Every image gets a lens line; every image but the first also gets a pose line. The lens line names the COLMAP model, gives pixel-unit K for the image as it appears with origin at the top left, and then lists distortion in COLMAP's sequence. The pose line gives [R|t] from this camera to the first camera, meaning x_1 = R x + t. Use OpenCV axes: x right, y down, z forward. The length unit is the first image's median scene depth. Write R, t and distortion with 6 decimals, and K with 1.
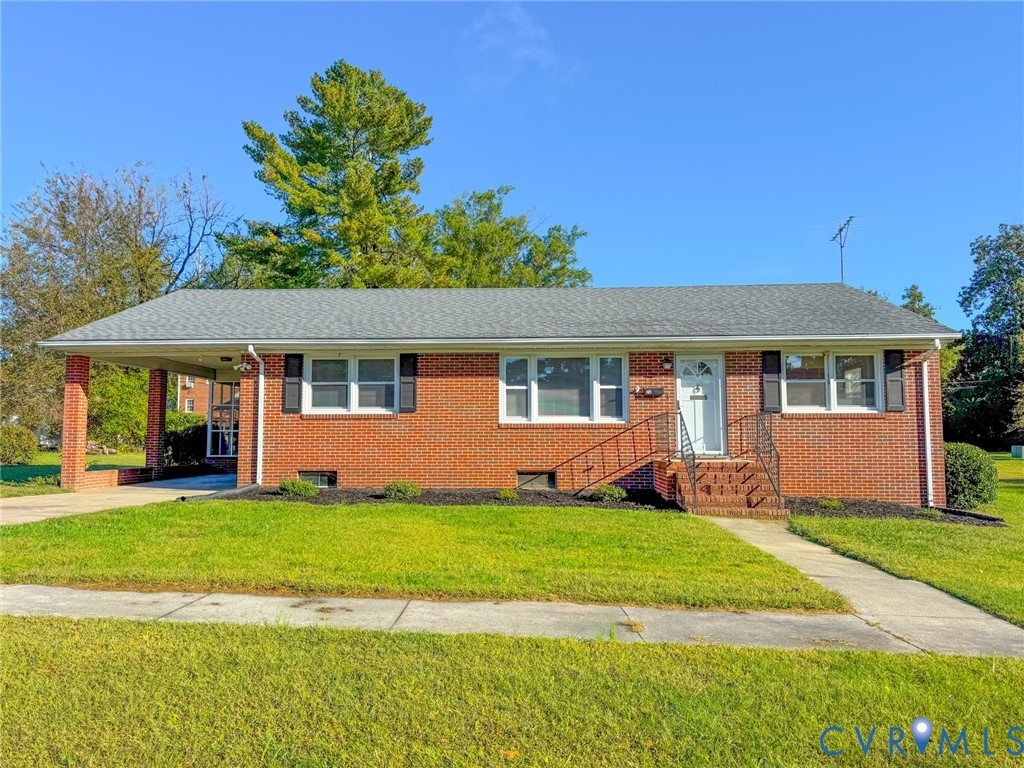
lens RADIAL K [[731.8, 0, 511.5], [0, 731.8, 391.9], [0, 0, 1]] dist [0.053764, -0.025774]
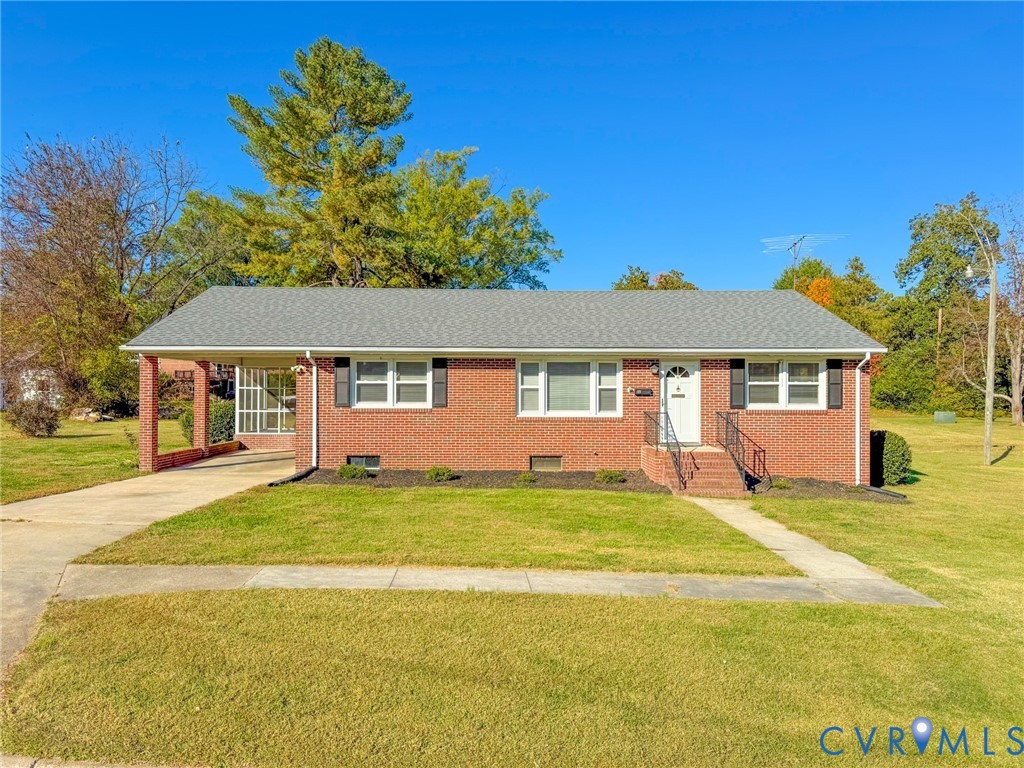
lens RADIAL K [[731.8, 0, 507.4], [0, 731.8, 383.6], [0, 0, 1]] dist [0.053764, -0.025774]
pose [[0.998163, 0.004529, 0.060419, -0.101992], [-0.007713, 0.998587, 0.052576, -0.073768], [-0.060095, -0.052946, 0.996788, -0.197148]]
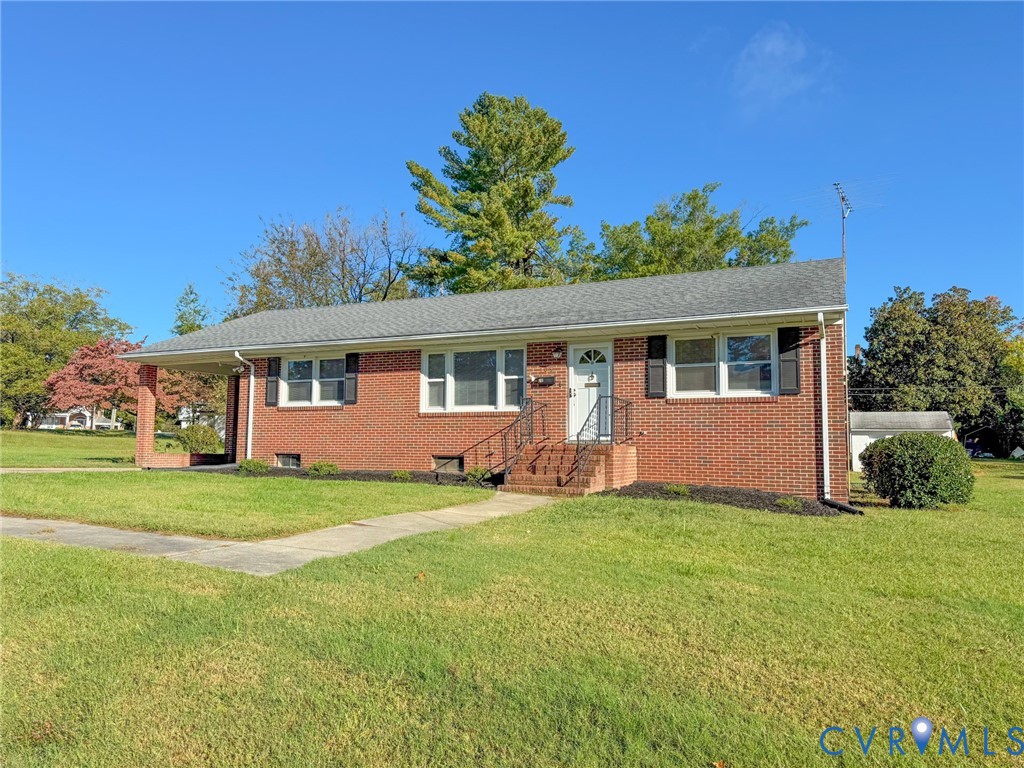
lens RADIAL K [[731.8, 0, 472.0], [0, 731.8, 386.3], [0, 0, 1]] dist [0.053764, -0.025774]
pose [[0.920675, -0.023019, -0.389651, 0.488980], [0.013446, 0.999537, -0.027278, 0.034404], [0.390098, 0.019875, 0.920559, 0.003872]]
